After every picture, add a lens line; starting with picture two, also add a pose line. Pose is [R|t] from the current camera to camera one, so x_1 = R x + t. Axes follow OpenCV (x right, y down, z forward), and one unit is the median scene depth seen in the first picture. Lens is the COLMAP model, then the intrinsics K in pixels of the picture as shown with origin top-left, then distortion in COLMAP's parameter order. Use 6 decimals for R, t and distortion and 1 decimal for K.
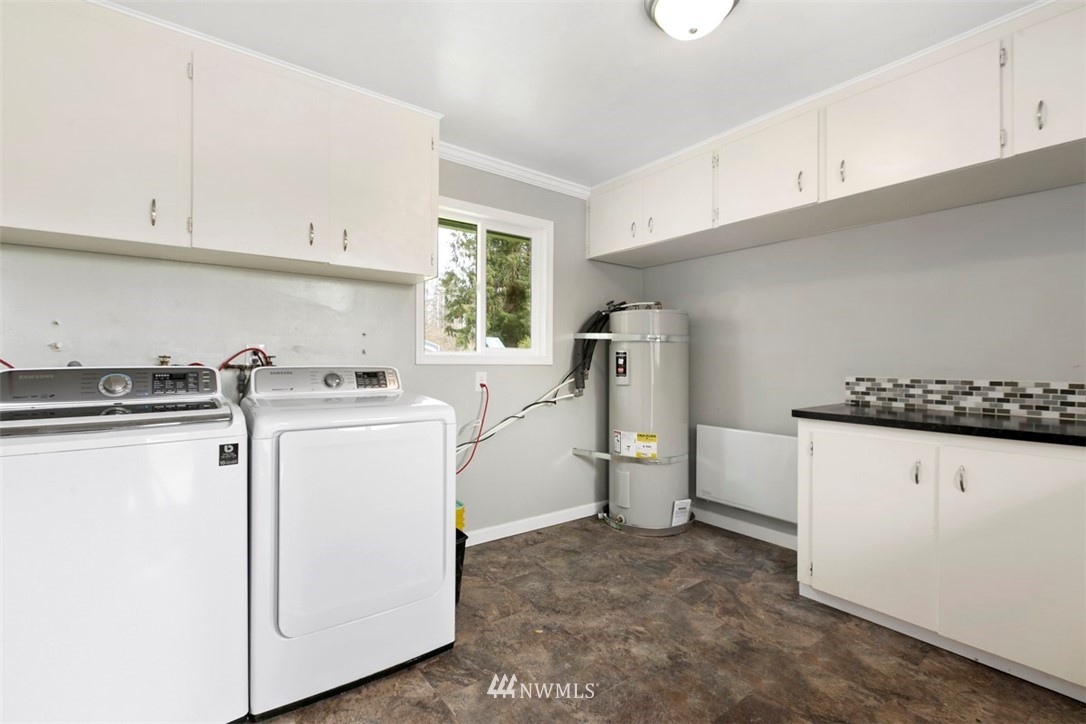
lens RADIAL K [[487.4, 0, 548.9], [0, 487.4, 353.9], [0, 0, 1]] dist [-0.001951, -0.000208]
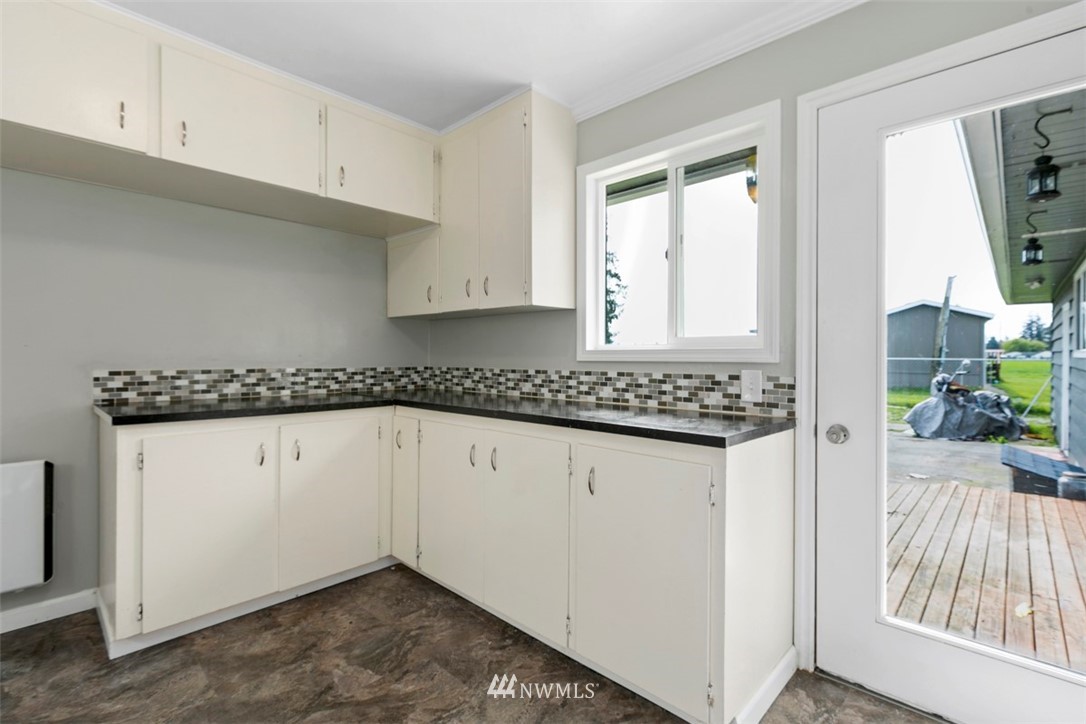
lens RADIAL K [[487.4, 0, 548.9], [0, 487.4, 353.9], [0, 0, 1]] dist [-0.001951, -0.000208]
pose [[-0.162735, -0.003434, 0.986664, -0.342367], [-0.019920, 0.999802, 0.000195, 0.005116], [-0.986469, -0.019623, -0.162771, 0.460239]]
